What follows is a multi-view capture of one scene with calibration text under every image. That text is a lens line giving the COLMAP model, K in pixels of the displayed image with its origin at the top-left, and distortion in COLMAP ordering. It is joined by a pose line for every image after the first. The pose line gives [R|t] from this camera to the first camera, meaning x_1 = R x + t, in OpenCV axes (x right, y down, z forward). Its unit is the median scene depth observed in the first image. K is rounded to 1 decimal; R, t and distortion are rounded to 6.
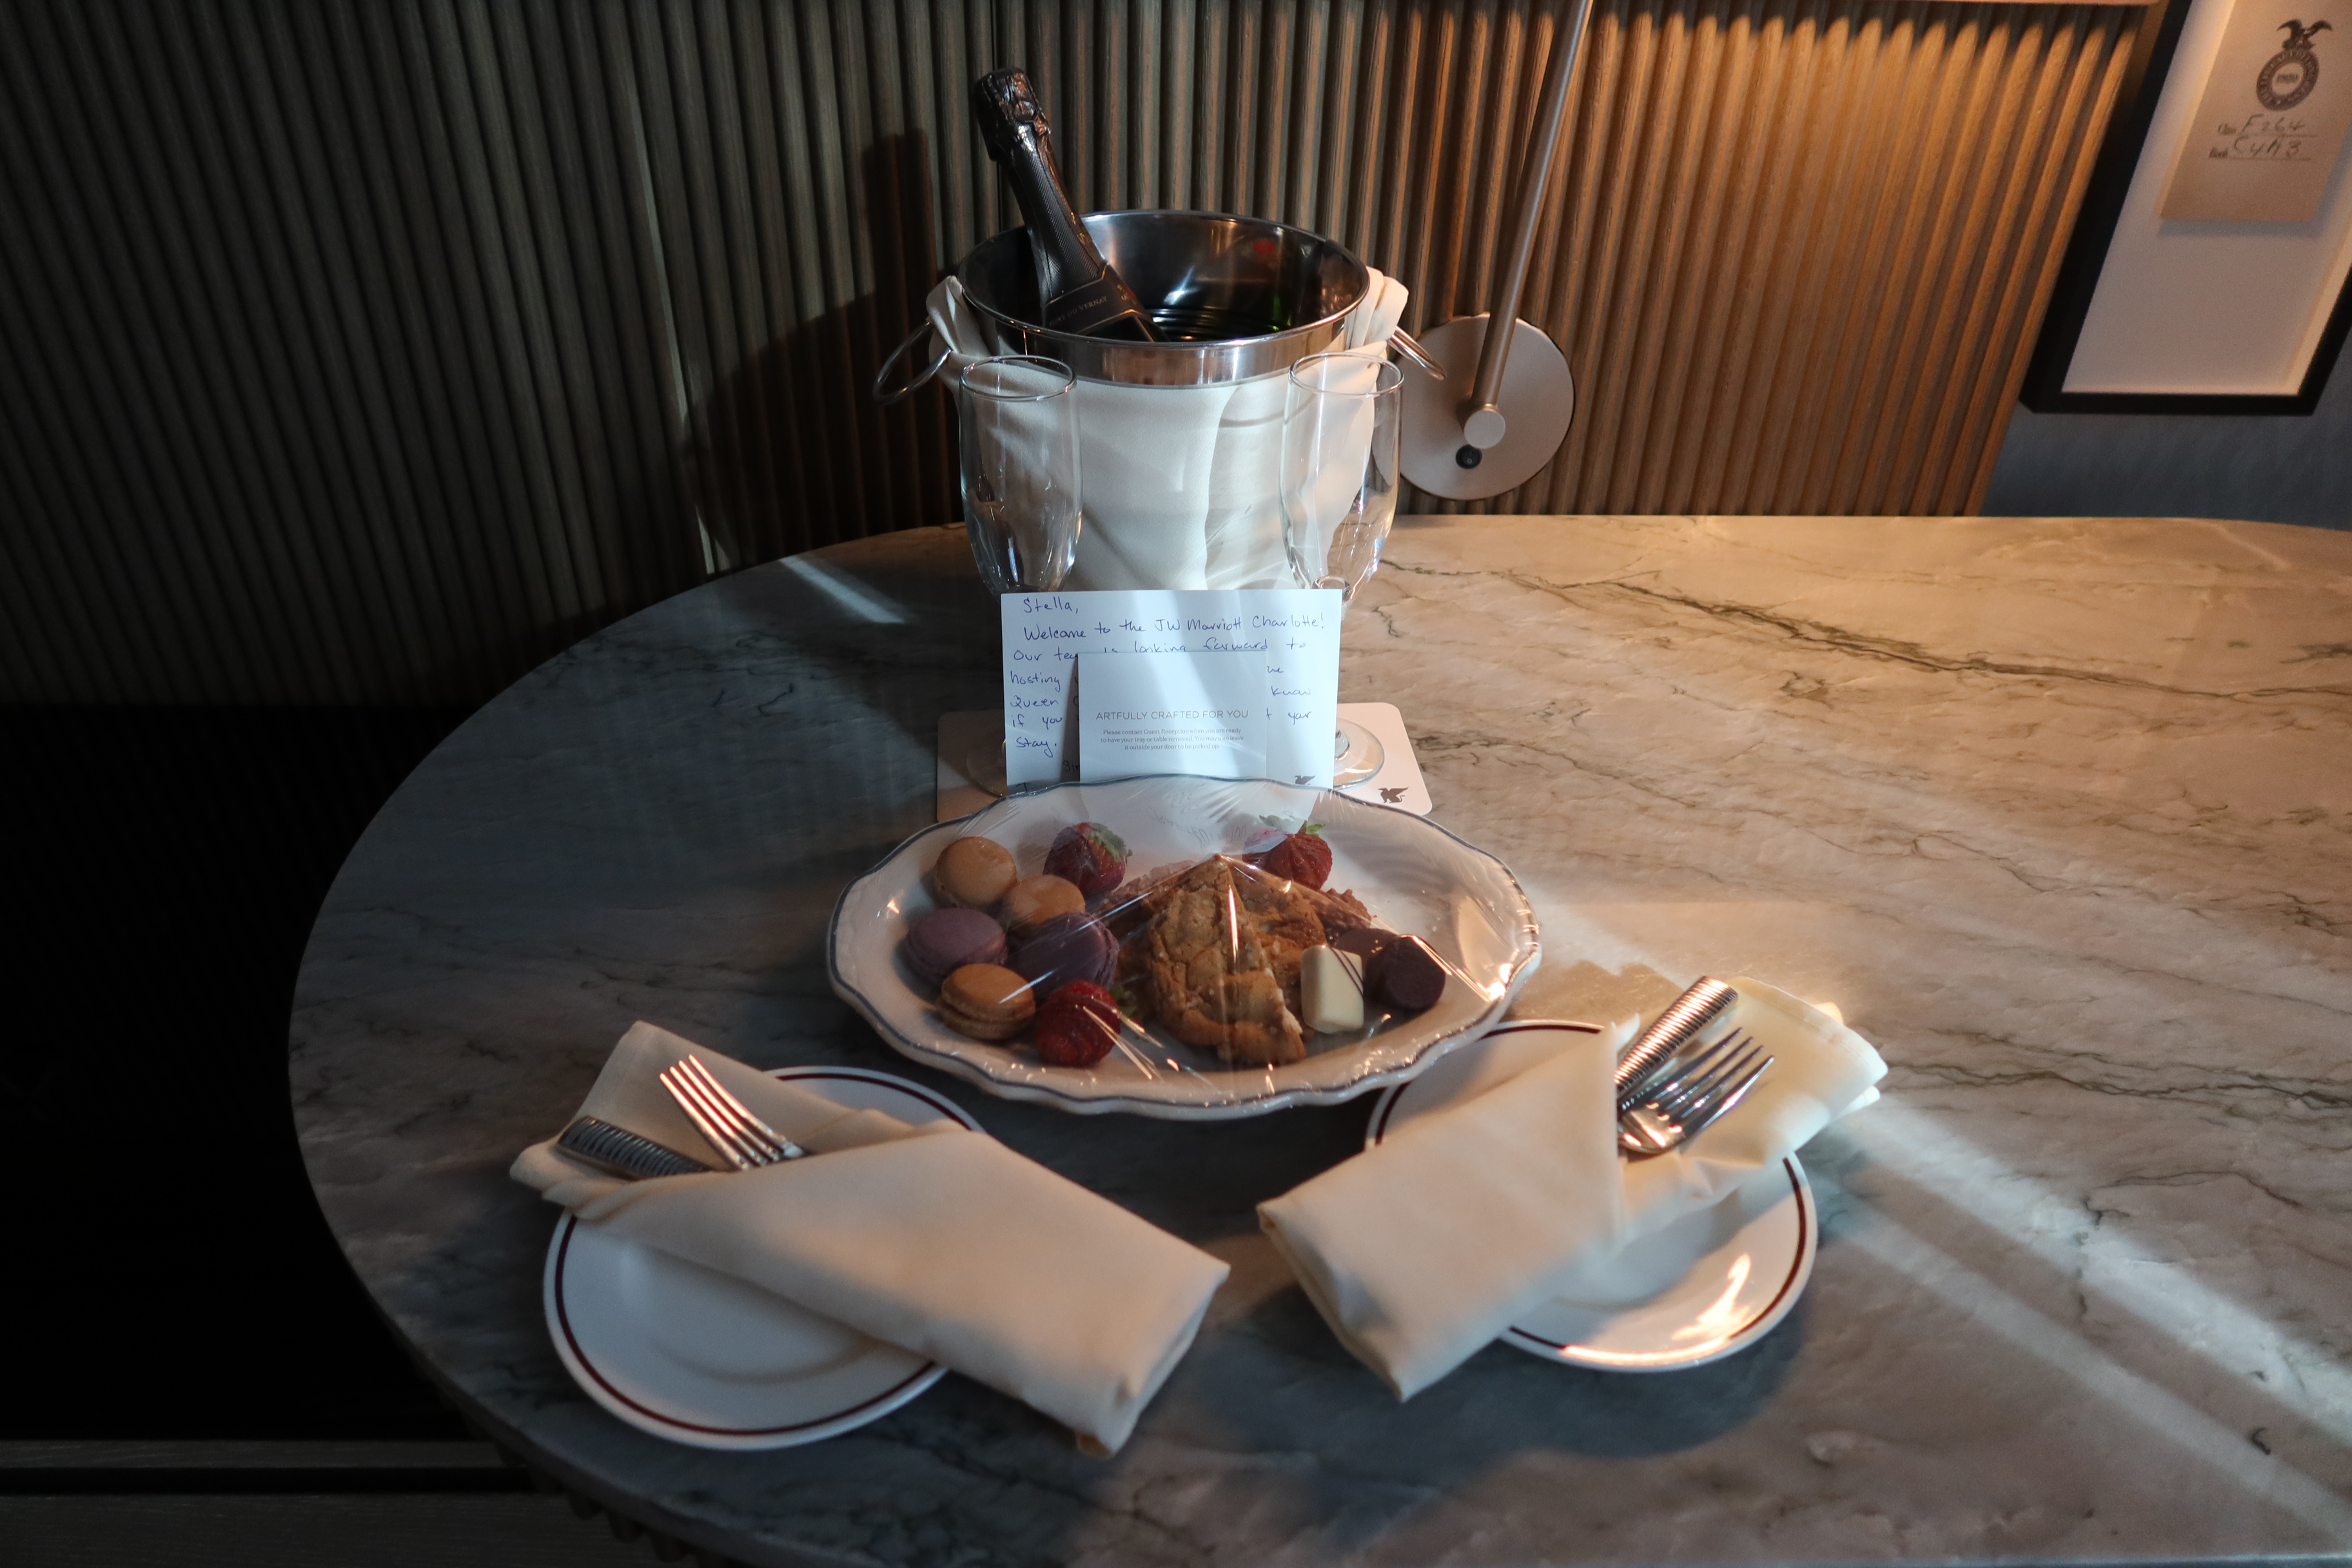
lens RADIAL K [[1623.3, 0, 1176.0], [0, 1623.3, 784.0], [0, 0, 1]] dist [-0.040715, 0.025577]
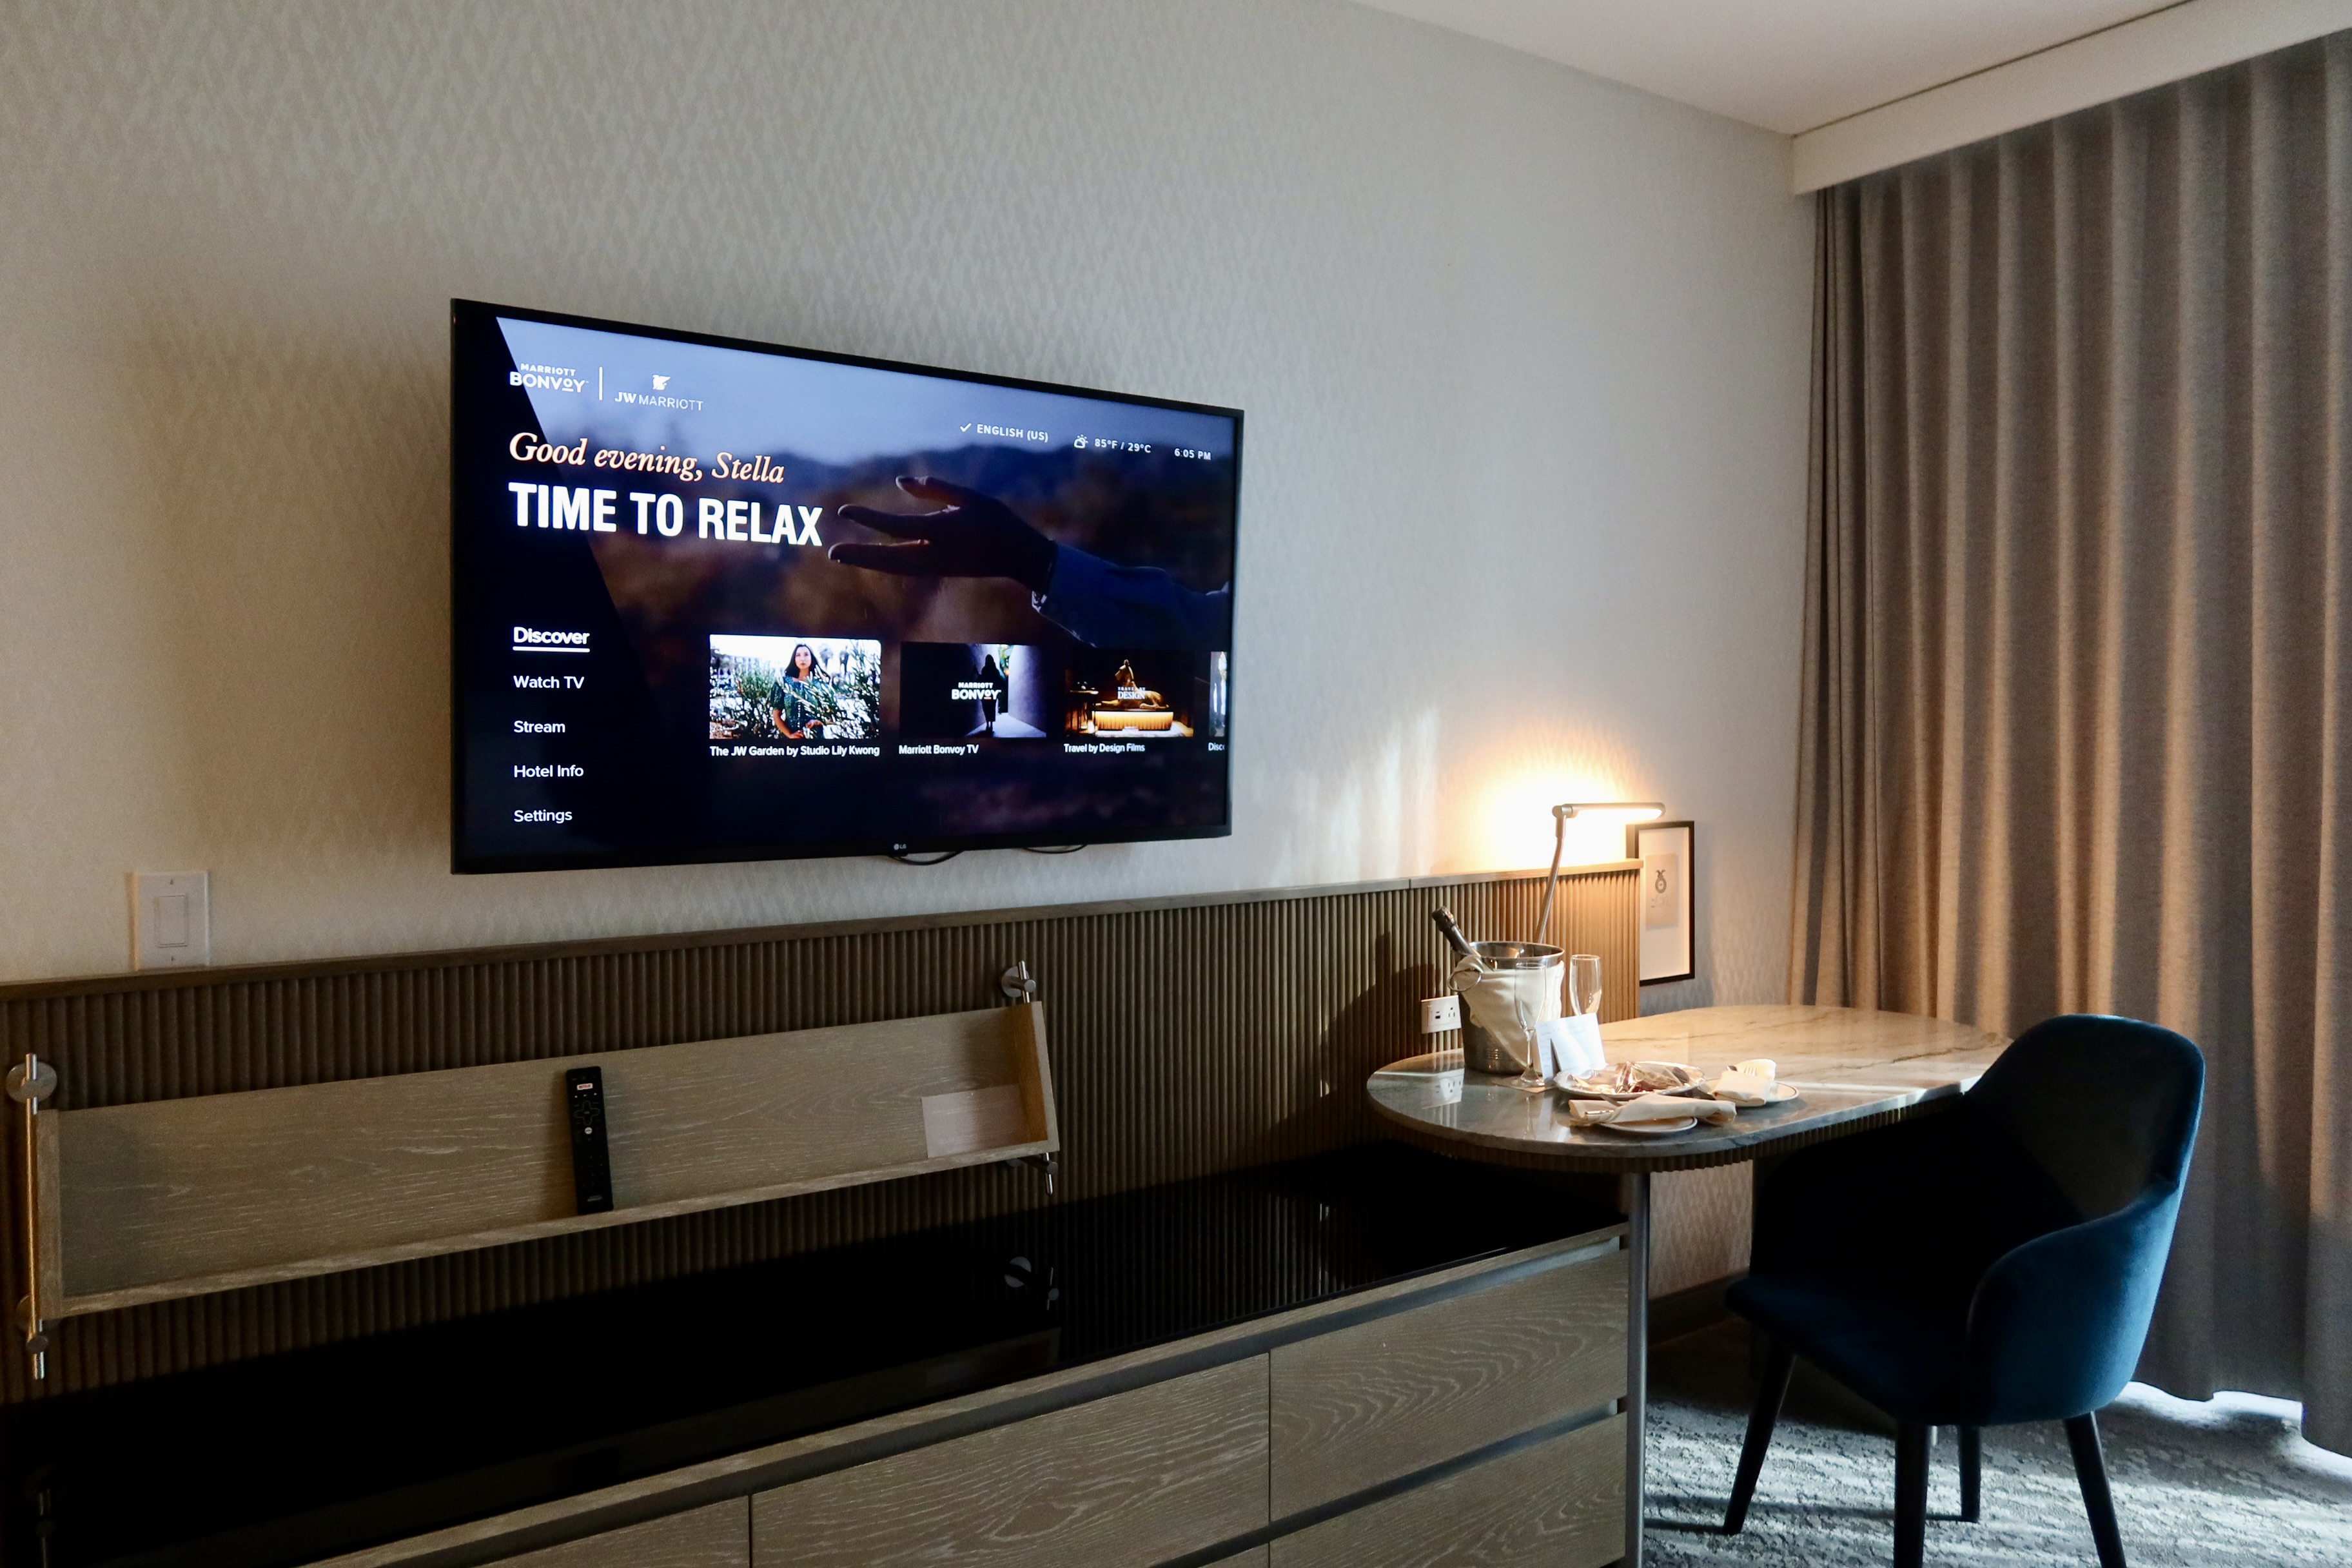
lens RADIAL K [[1623.3, 0, 1176.0], [0, 1623.3, 784.0], [0, 0, 1]] dist [-0.040715, 0.025577]
pose [[0.842040, -0.043554, 0.537654, -2.479125], [0.337090, 0.820630, -0.461451, 0.779080], [-0.421117, 0.569798, 0.705685, -1.411172]]
